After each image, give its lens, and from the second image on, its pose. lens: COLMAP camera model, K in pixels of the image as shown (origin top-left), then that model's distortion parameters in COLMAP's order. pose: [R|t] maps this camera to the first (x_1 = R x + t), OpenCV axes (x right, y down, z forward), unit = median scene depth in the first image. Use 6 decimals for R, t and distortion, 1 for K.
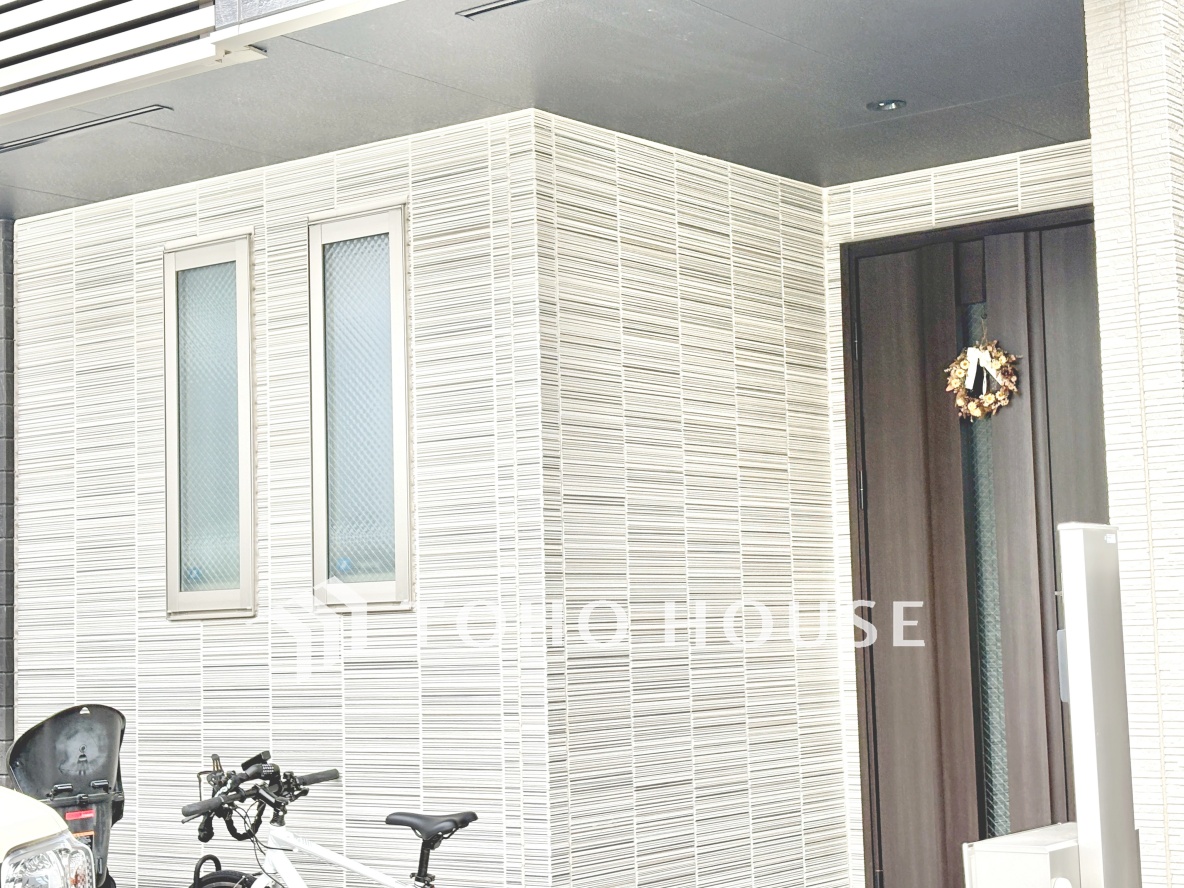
lens RADIAL K [[1979.2, 0, 625.9], [0, 1979.2, 441.8], [0, 0, 1]] dist [0.244197, -0.976746]
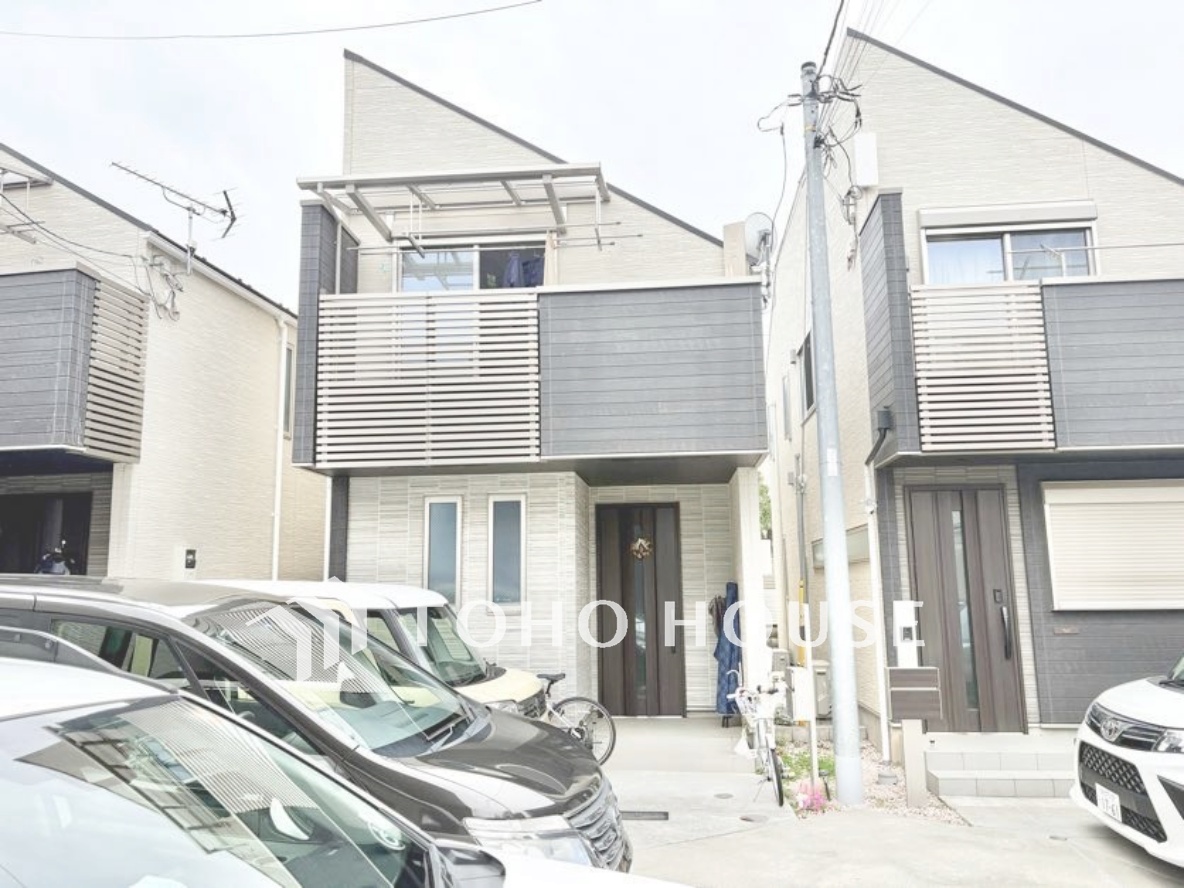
lens RADIAL K [[913.8, 0, 586.4], [0, 913.8, 432.7], [0, 0, 1]] dist [0.060235, -0.037316]
pose [[0.854840, 0.102944, 0.508578, -0.831908], [-0.056167, 0.992721, -0.106534, -0.061014], [-0.515843, 0.062504, 0.854400, -0.398146]]
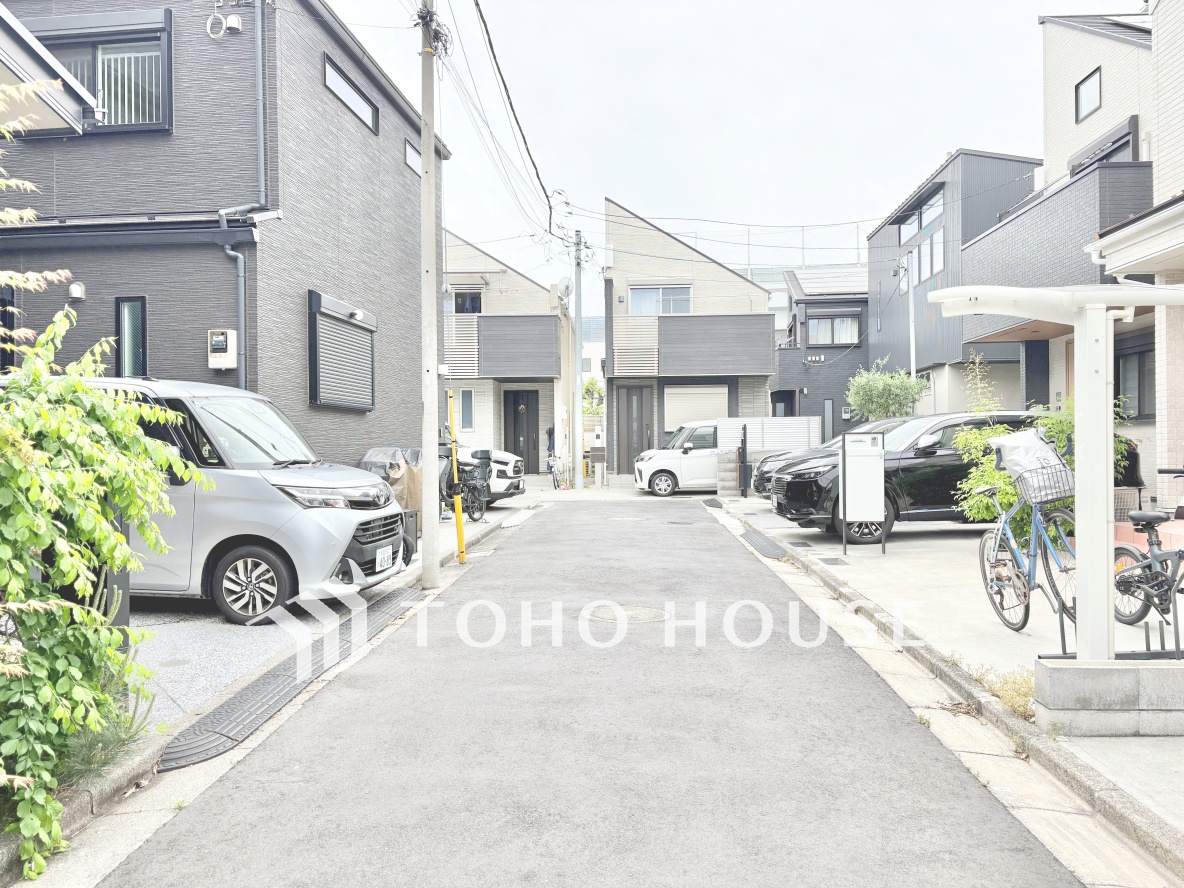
lens RADIAL K [[892.9, 0, 588.5], [0, 892.9, 445.6], [0, 0, 1]] dist [0.036369, -0.027800]
pose [[0.831341, 0.024797, 0.555210, -1.923182], [-0.067589, 0.996100, 0.056716, -0.121674], [-0.551638, -0.084676, 0.829774, -2.666053]]
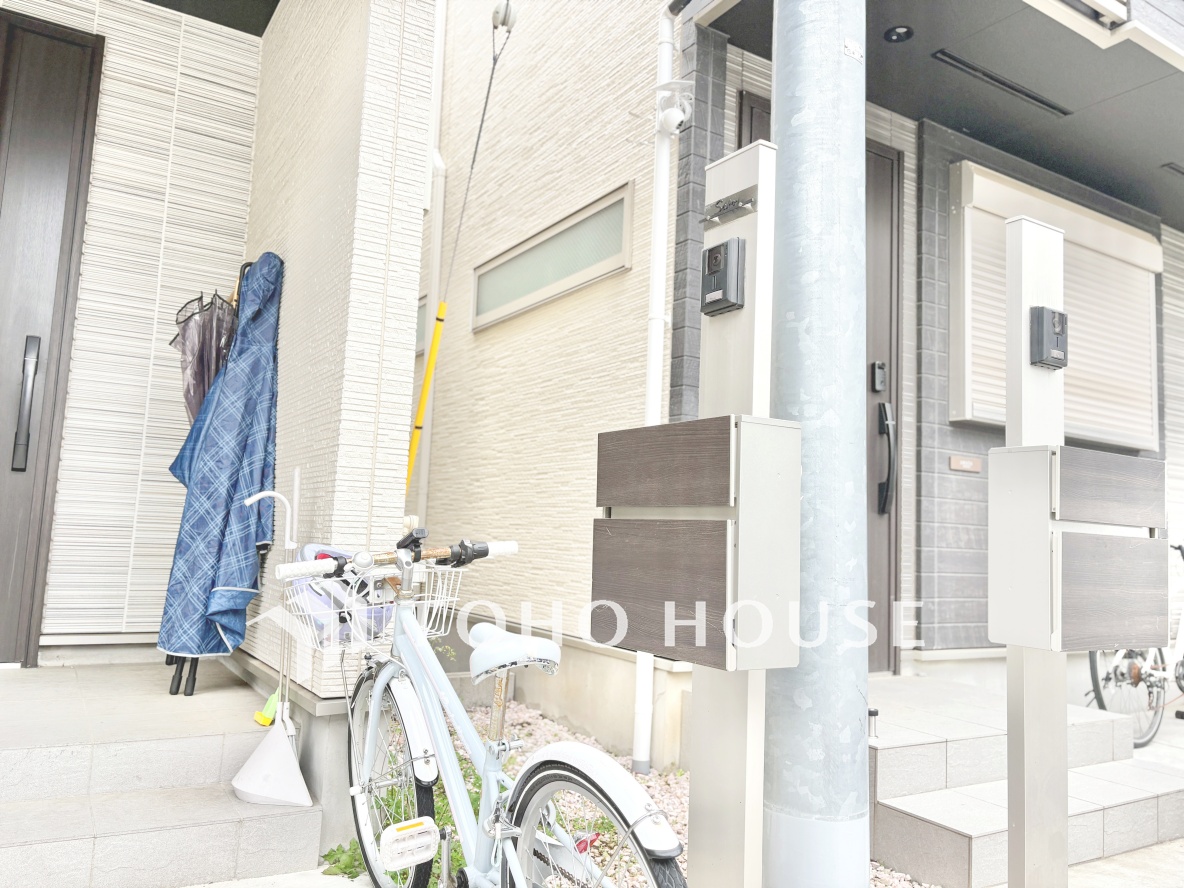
lens RADIAL K [[892.9, 0, 588.5], [0, 892.9, 445.6], [0, 0, 1]] dist [0.036369, -0.027800]
pose [[0.364482, 0.146413, 0.919628, -0.134195], [-0.138495, 0.985102, -0.101947, 0.154061], [-0.920854, -0.090206, 0.379329, 0.514880]]
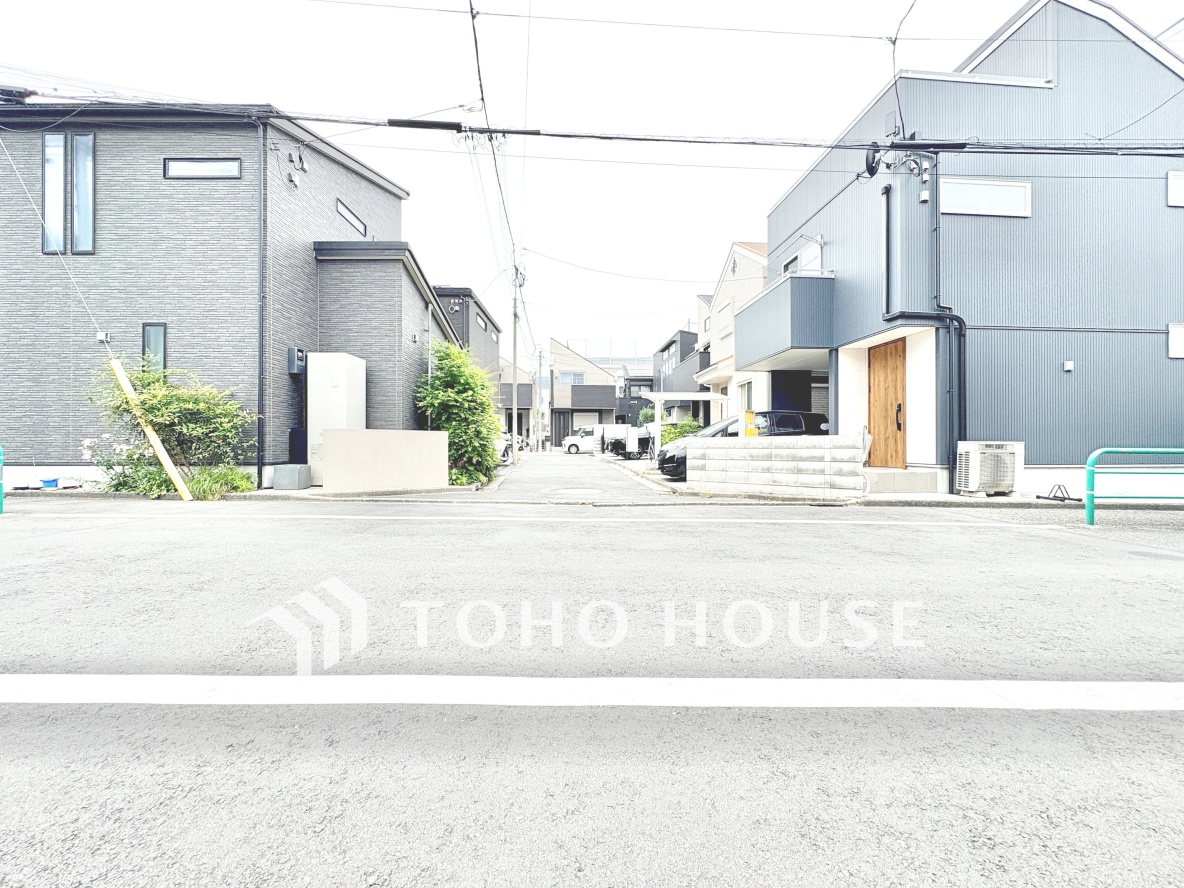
lens RADIAL K [[474.5, 0, 592.0], [0, 474.5, 444.0], [0, 0, 1]] dist [0.000796, 0.000339]
pose [[0.749778, 0.029053, 0.661051, -2.837433], [-0.080842, 0.995573, 0.047937, -0.099804], [-0.656732, -0.089383, 0.748808, -3.737142]]
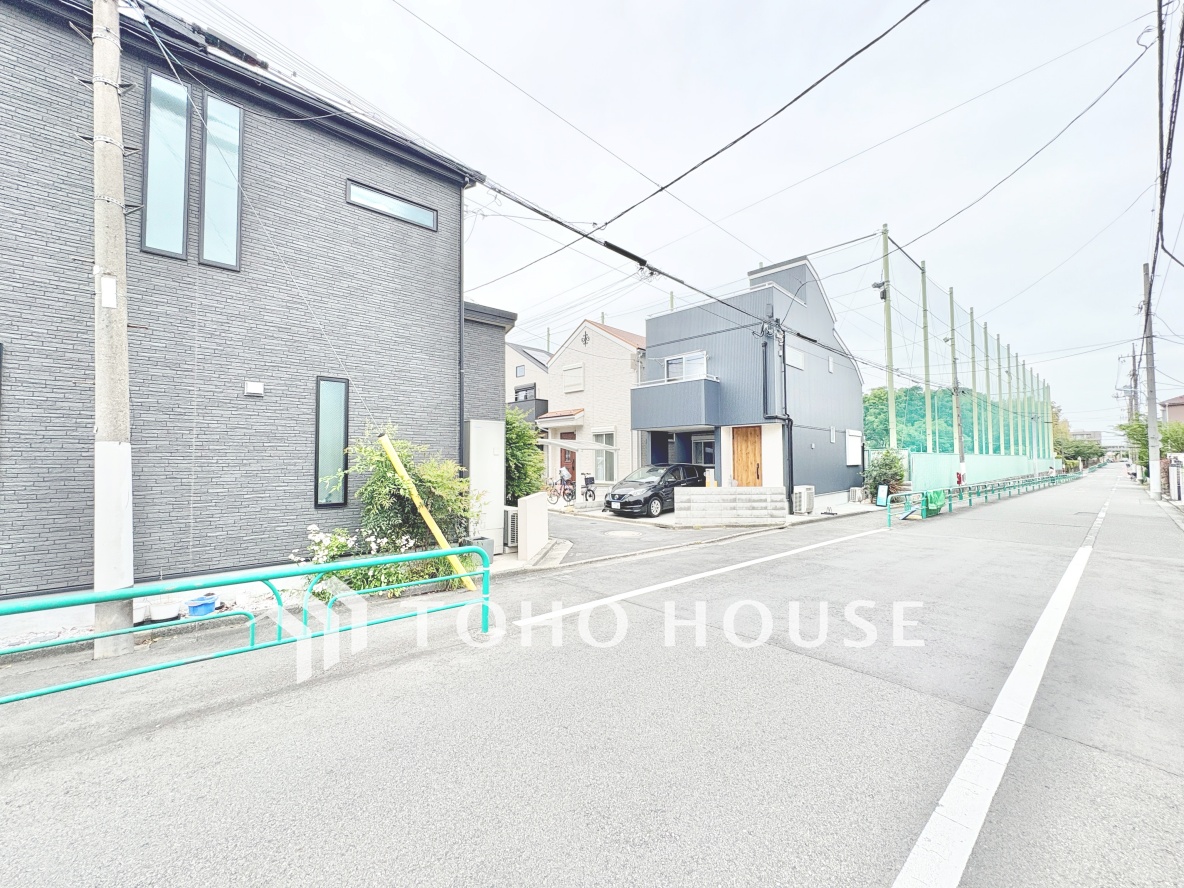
lens RADIAL K [[474.5, 0, 592.0], [0, 474.5, 444.0], [0, 0, 1]] dist [0.000796, 0.000339]
pose [[0.123963, 0.063012, 0.990284, -3.807595], [-0.088649, 0.994694, -0.052195, -0.122989], [-0.988319, -0.081318, 0.128891, -2.669119]]
